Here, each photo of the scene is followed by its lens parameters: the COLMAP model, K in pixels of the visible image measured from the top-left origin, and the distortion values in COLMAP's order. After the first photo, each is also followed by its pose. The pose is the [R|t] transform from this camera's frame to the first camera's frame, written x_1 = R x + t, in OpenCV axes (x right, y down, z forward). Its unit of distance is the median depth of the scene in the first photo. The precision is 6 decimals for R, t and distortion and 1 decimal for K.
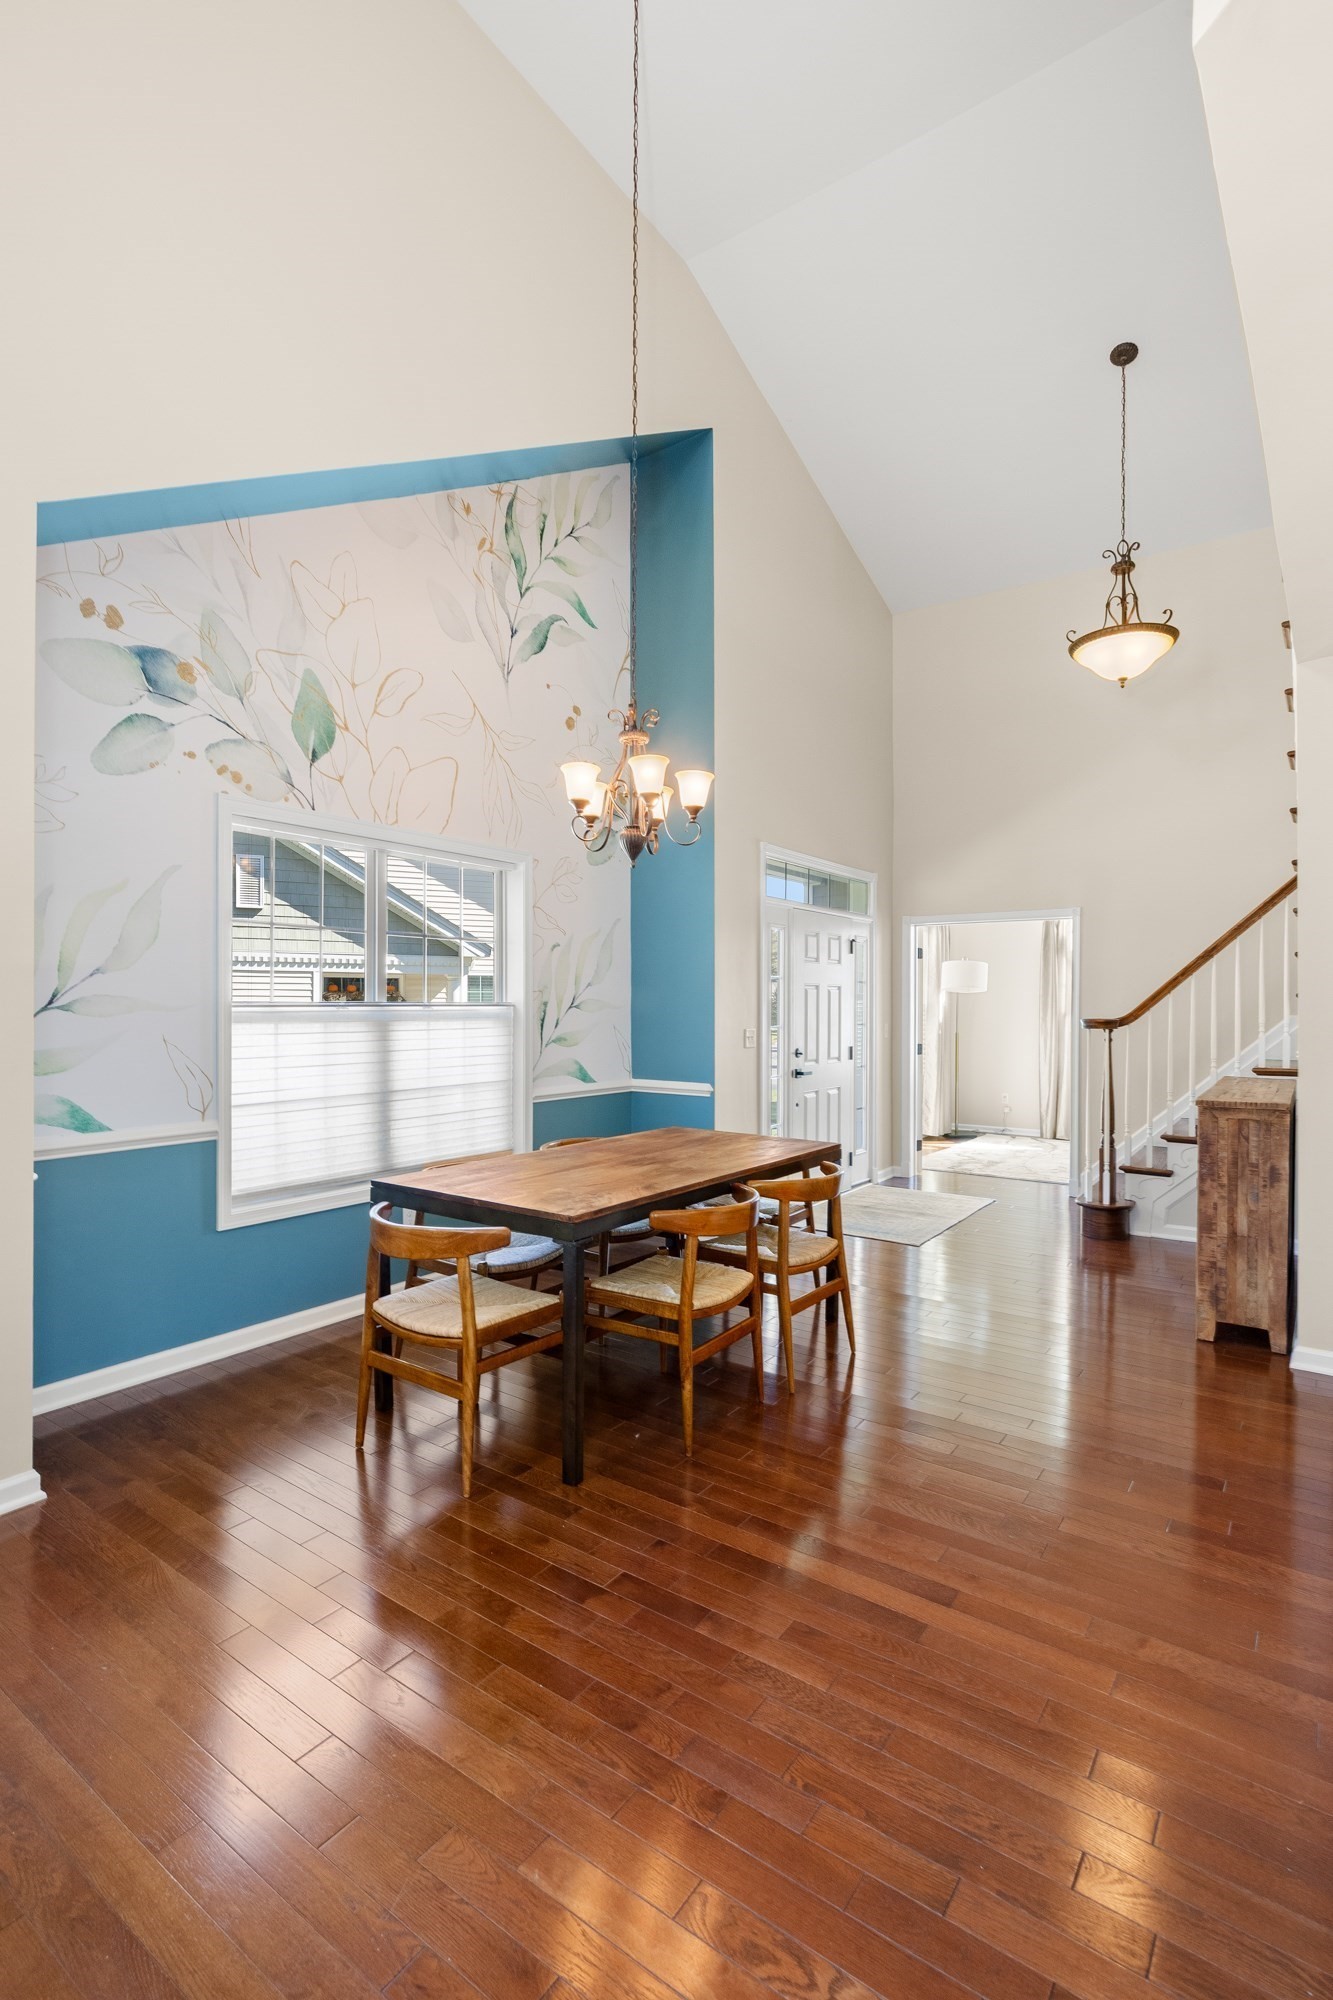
lens RADIAL K [[951.7, 0, 668.9], [0, 951.7, 1005.8], [0, 0, 1]] dist [-0.001974, -0.000106]
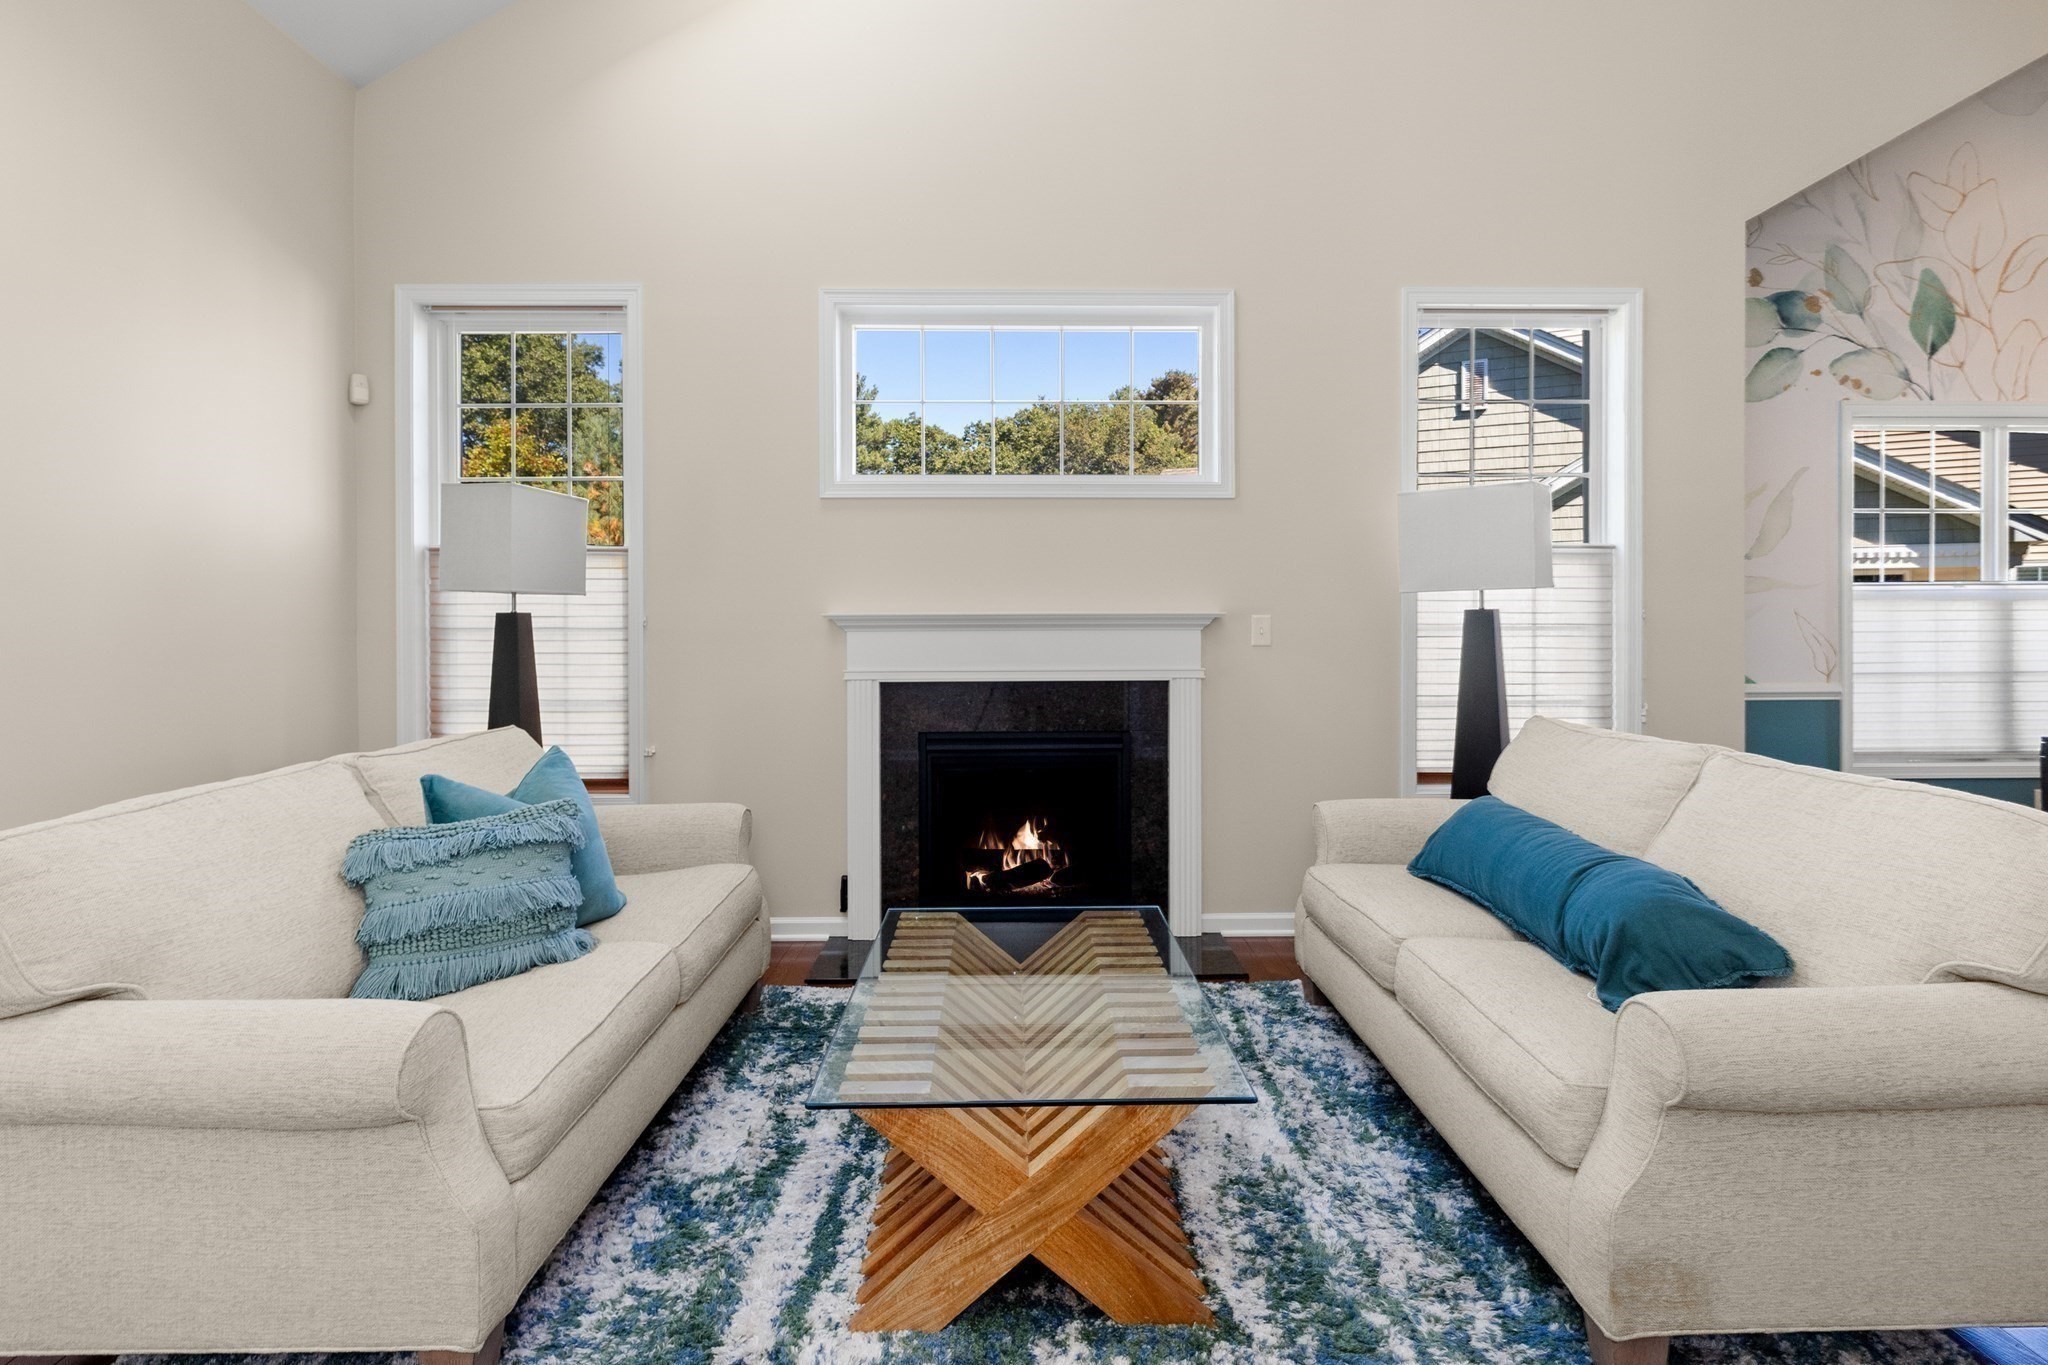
lens RADIAL K [[1057.8, 0, 1043.2], [0, 1057.8, 625.7], [0, 0, 1]] dist [-0.002125, 0.000713]
pose [[0.597564, -0.000572, -0.801821, -0.018506], [0.004872, 0.999984, 0.002918, 0.035788], [0.801806, -0.005650, 0.597557, -0.467121]]
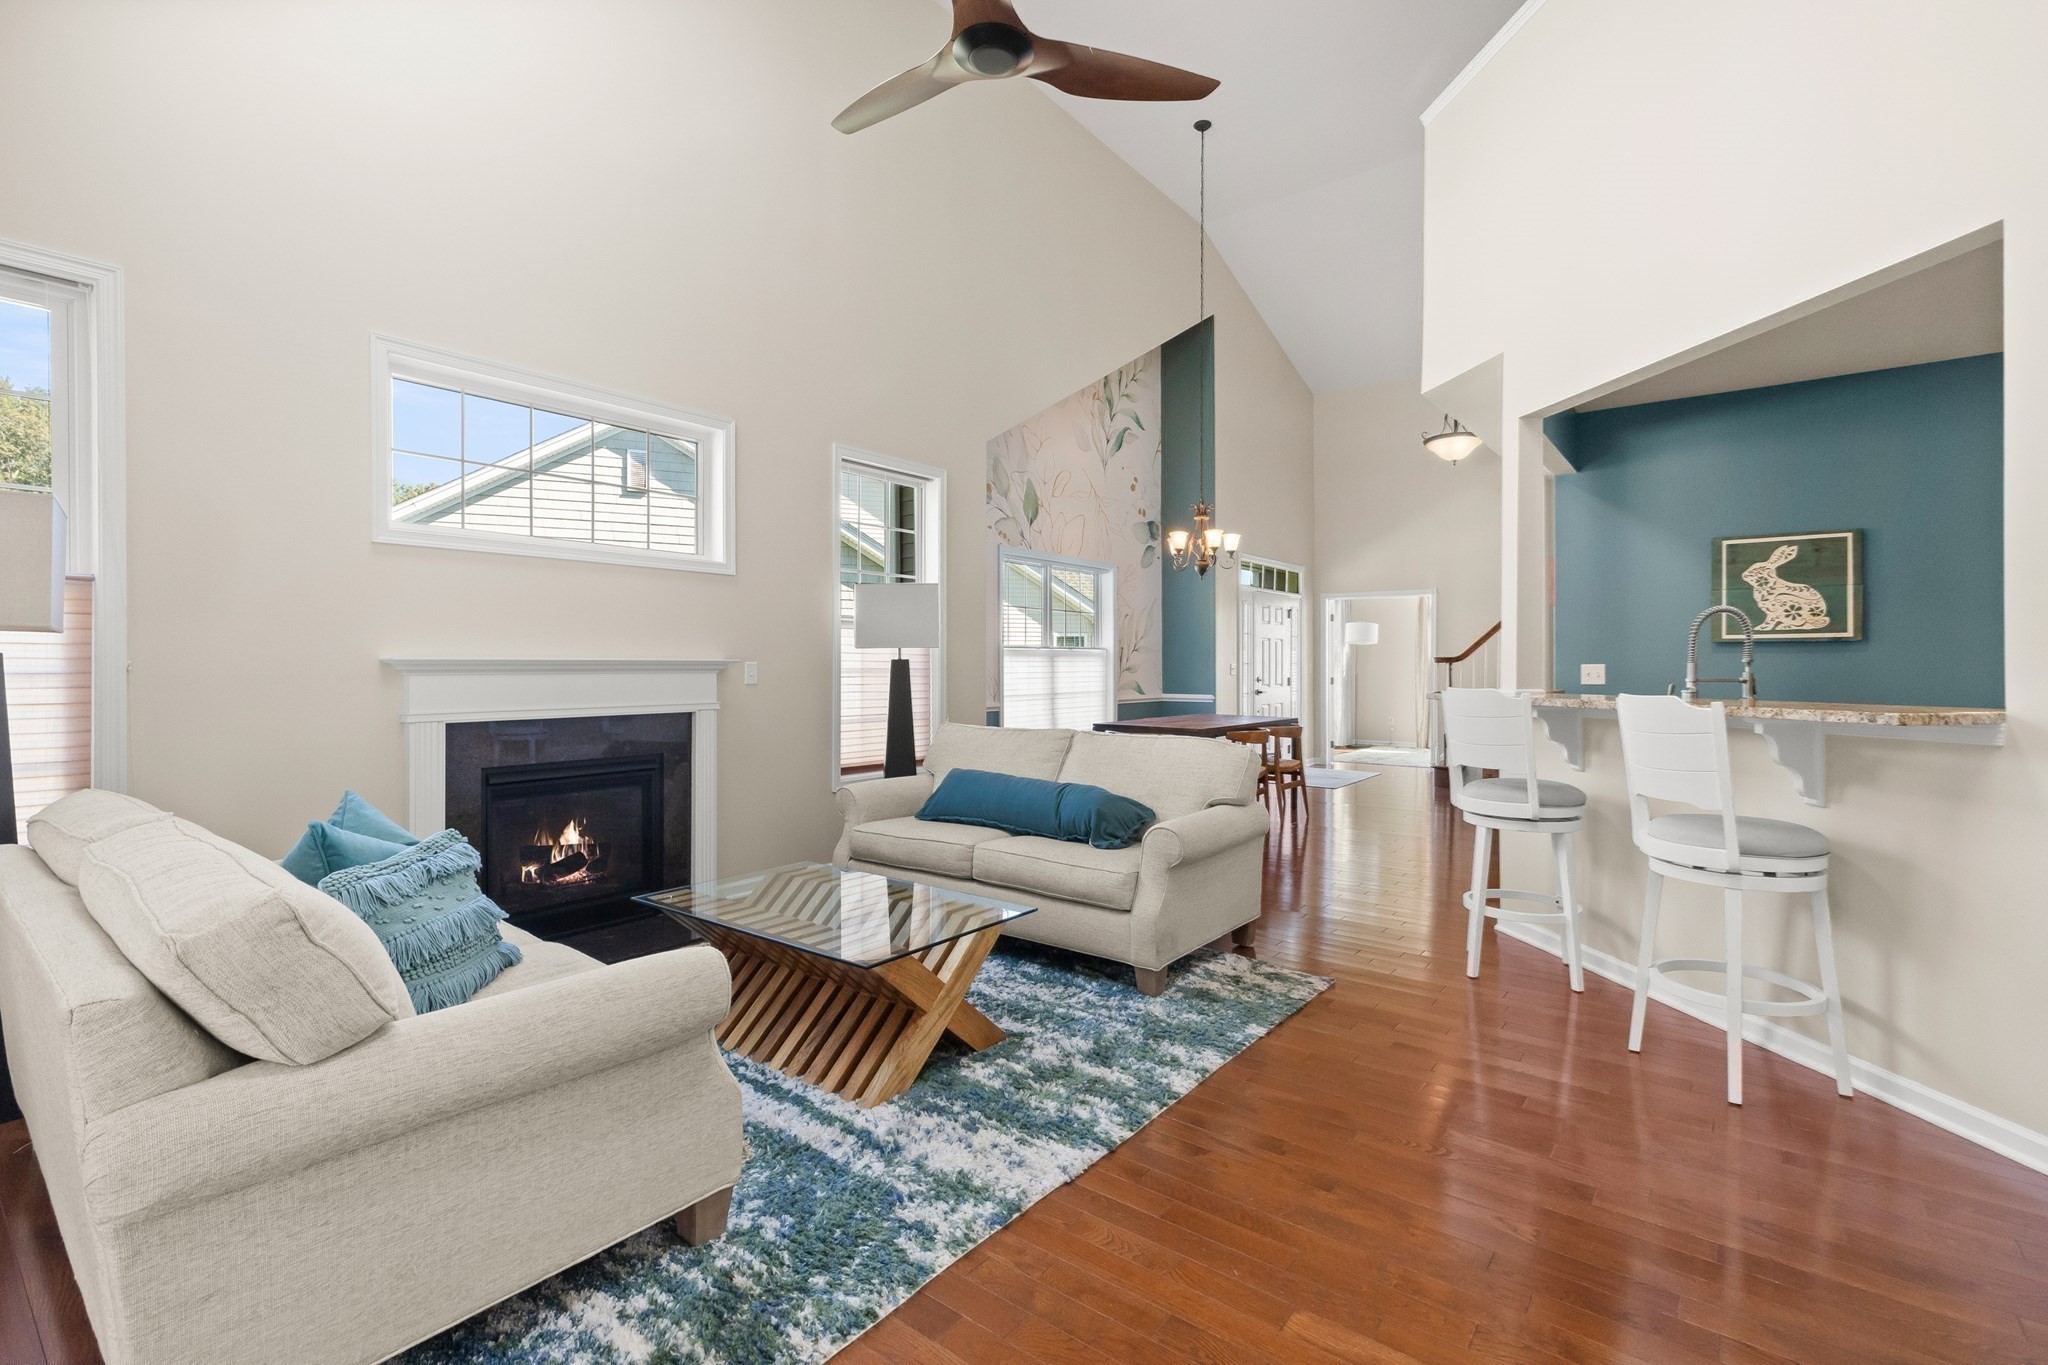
lens RADIAL K [[920.5, 0, 1034.1], [0, 920.5, 668.2], [0, 0, 1]] dist [0.002568, 0.000319]
pose [[0.999204, -0.002559, -0.039807, -0.268769], [0.002679, 0.999992, 0.002968, 0.035194], [0.039799, -0.003073, 0.999203, -0.854348]]
